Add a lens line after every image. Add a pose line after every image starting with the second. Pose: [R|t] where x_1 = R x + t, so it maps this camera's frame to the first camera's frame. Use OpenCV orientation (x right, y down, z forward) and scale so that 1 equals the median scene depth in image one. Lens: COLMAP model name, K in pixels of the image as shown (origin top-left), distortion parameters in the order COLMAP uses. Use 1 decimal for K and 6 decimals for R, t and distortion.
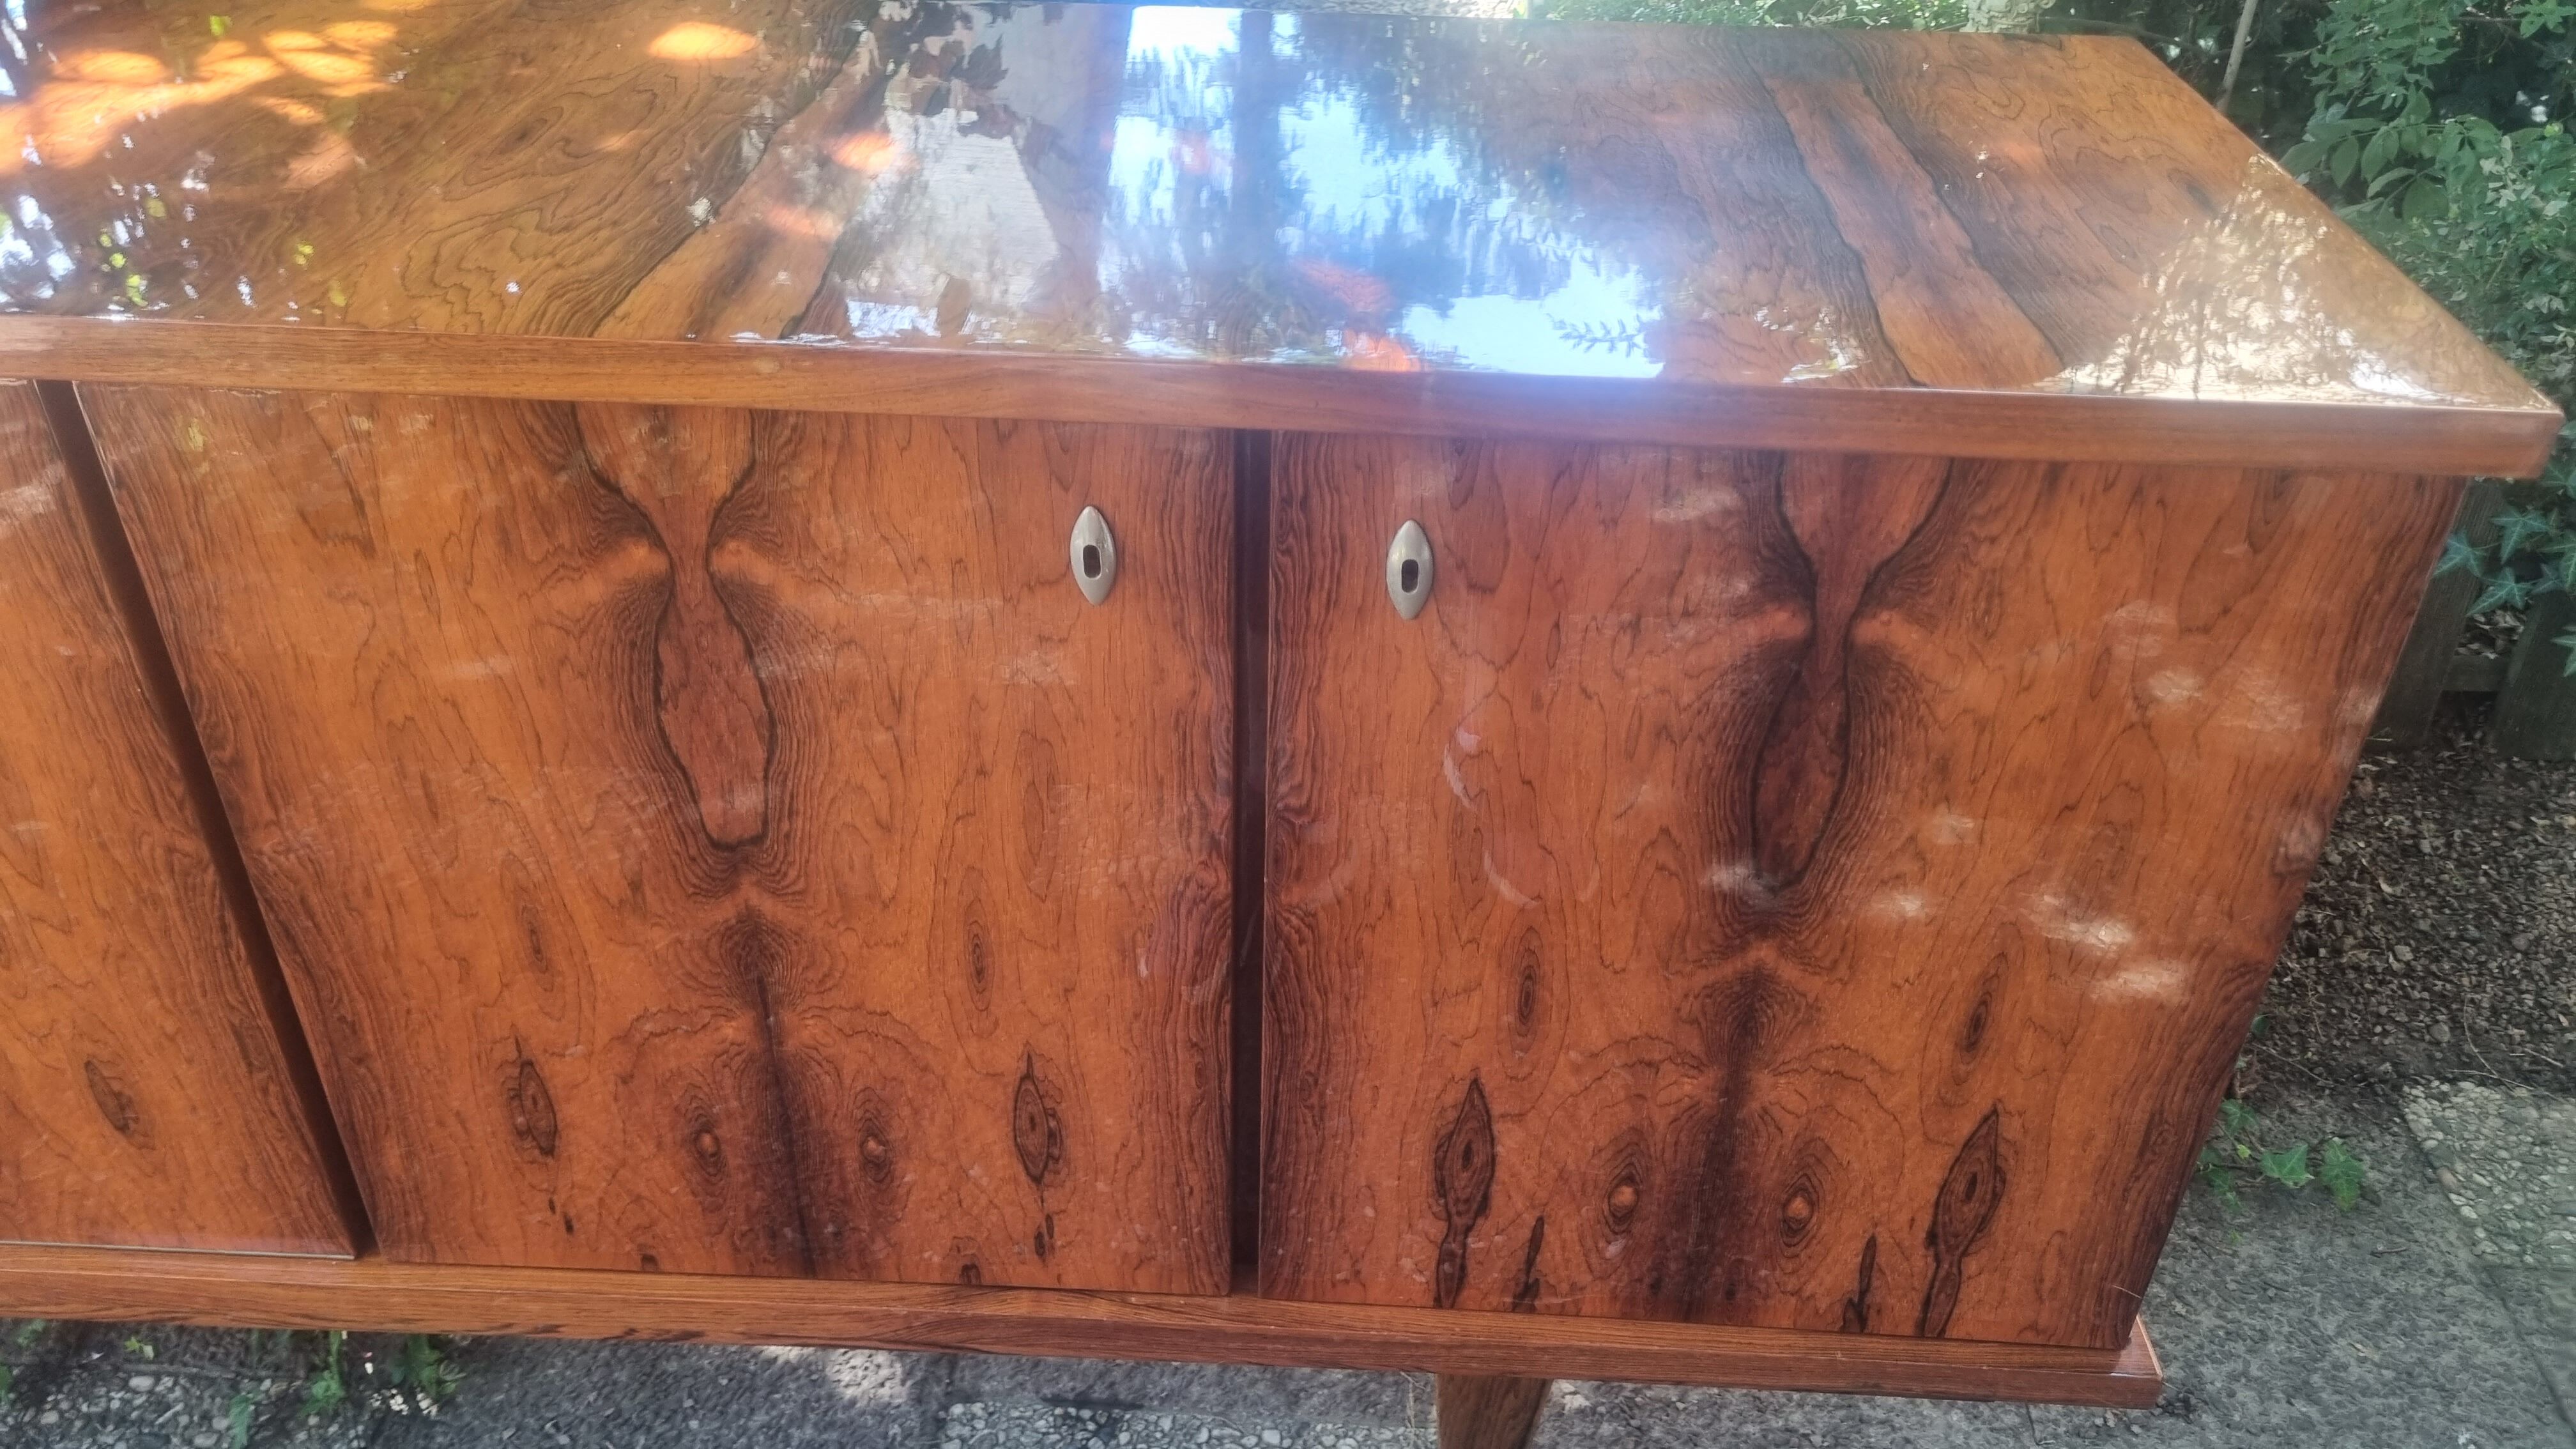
lens RADIAL K [[1956.4, 0, 1294.9], [0, 1956.4, 728.8], [0, 0, 1]] dist [0.045631, -0.041138]
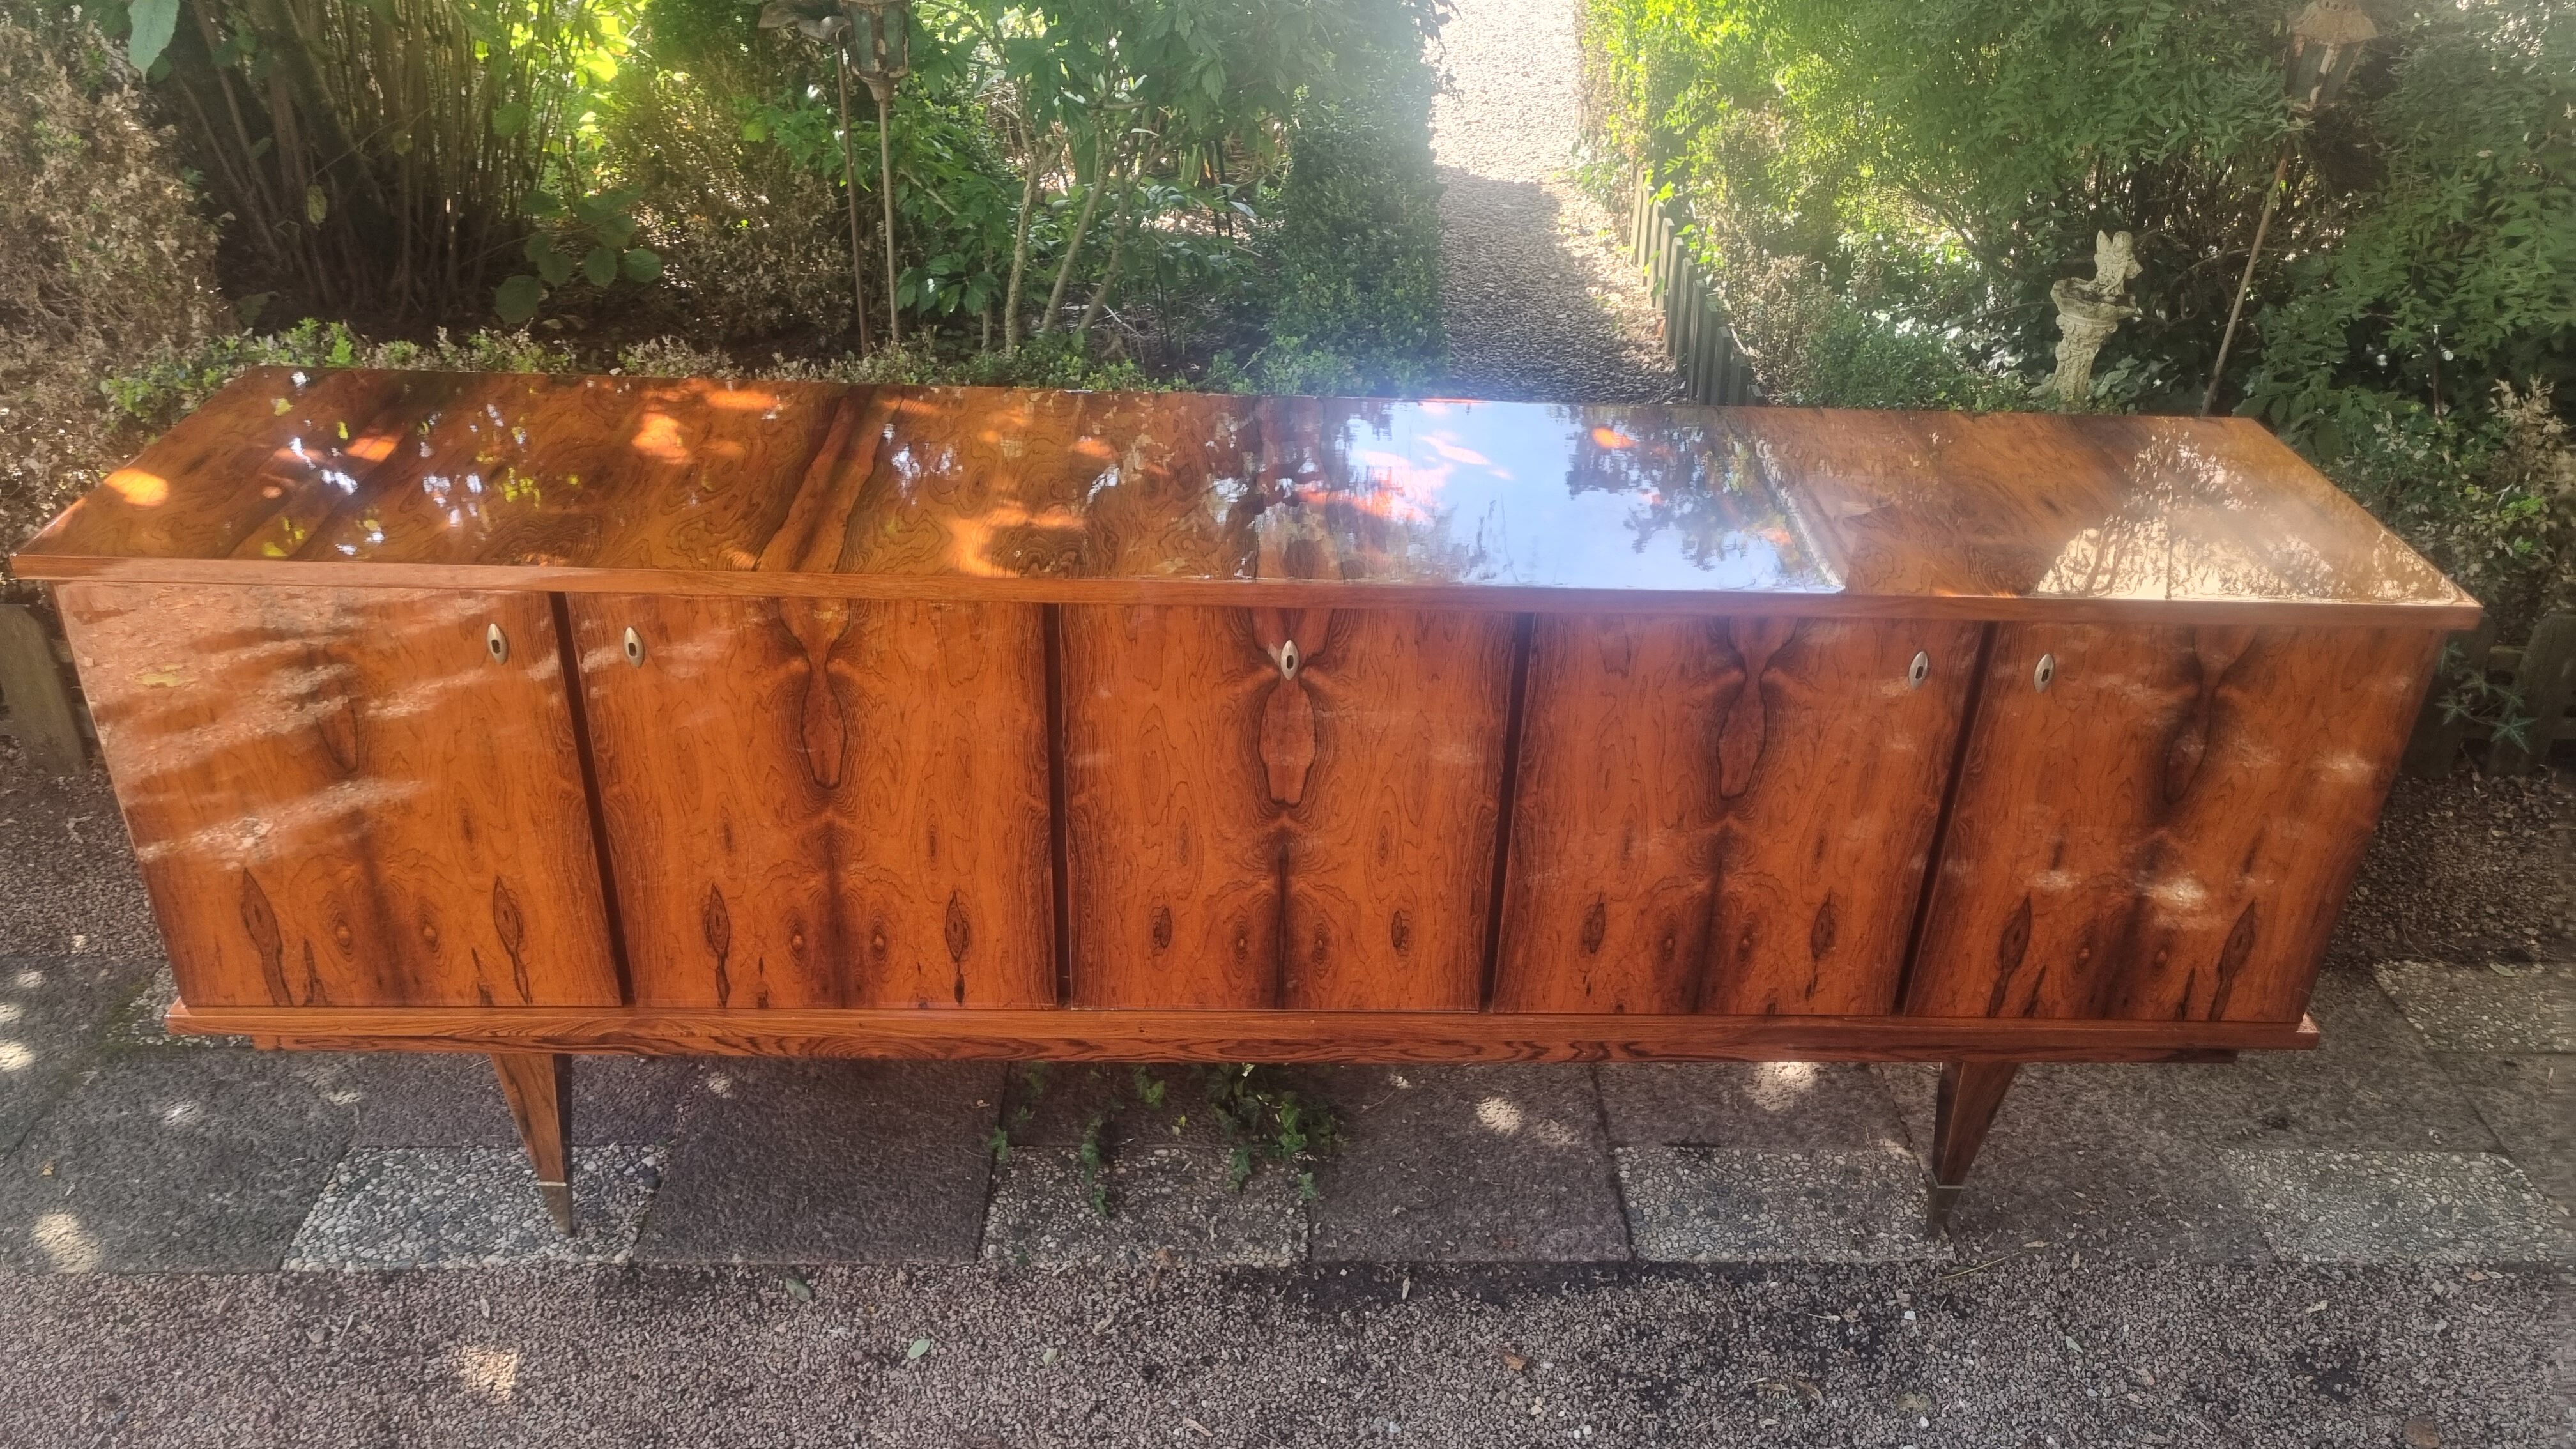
lens RADIAL K [[1956.4, 0, 1282.5], [0, 1956.4, 717.7], [0, 0, 1]] dist [0.045631, -0.041138]
pose [[0.997215, -0.024991, 0.070264, -0.875225], [0.029648, 0.997377, -0.066032, 0.091867], [-0.068429, 0.067932, 0.995341, -1.154855]]
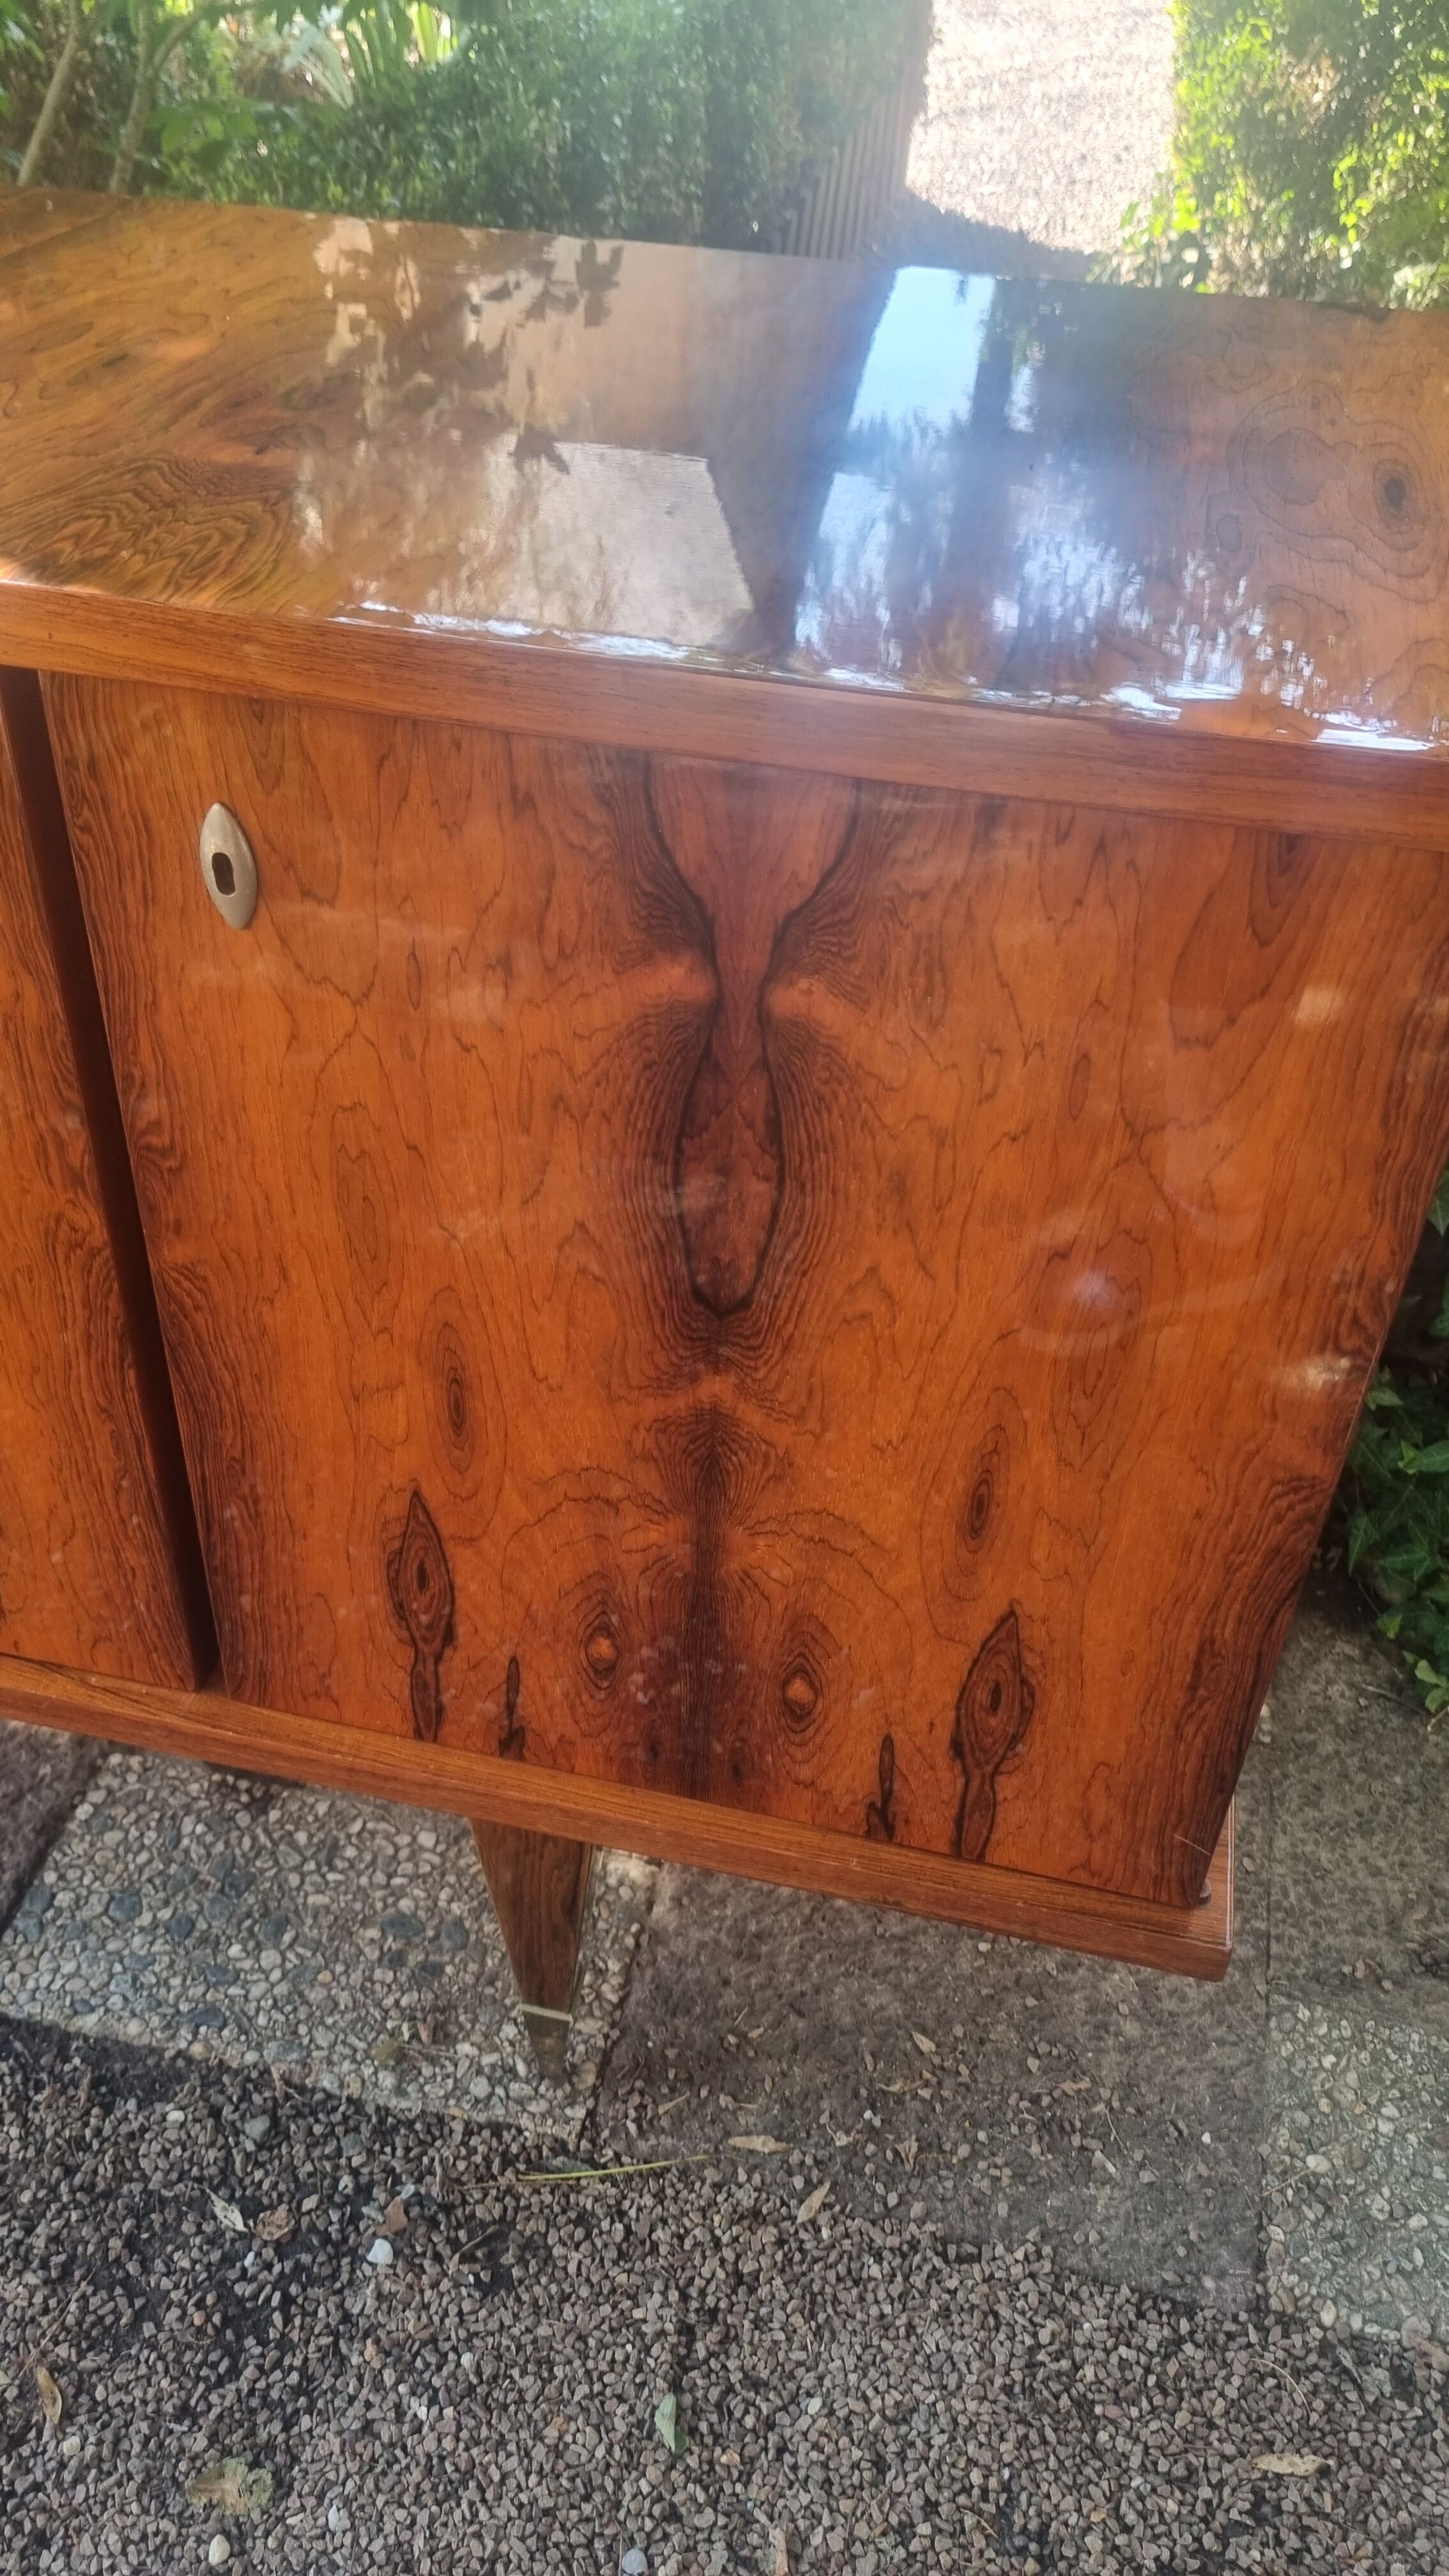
lens RADIAL K [[1956.4, 0, 704.1], [0, 1956.4, 1266.1], [0, 0, 1]] dist [0.045631, -0.041138]
pose [[0.983746, 0.120250, -0.133356, 0.303904], [-0.109305, 0.990230, 0.086584, -0.007024], [0.142464, -0.070600, 0.987279, 0.168094]]
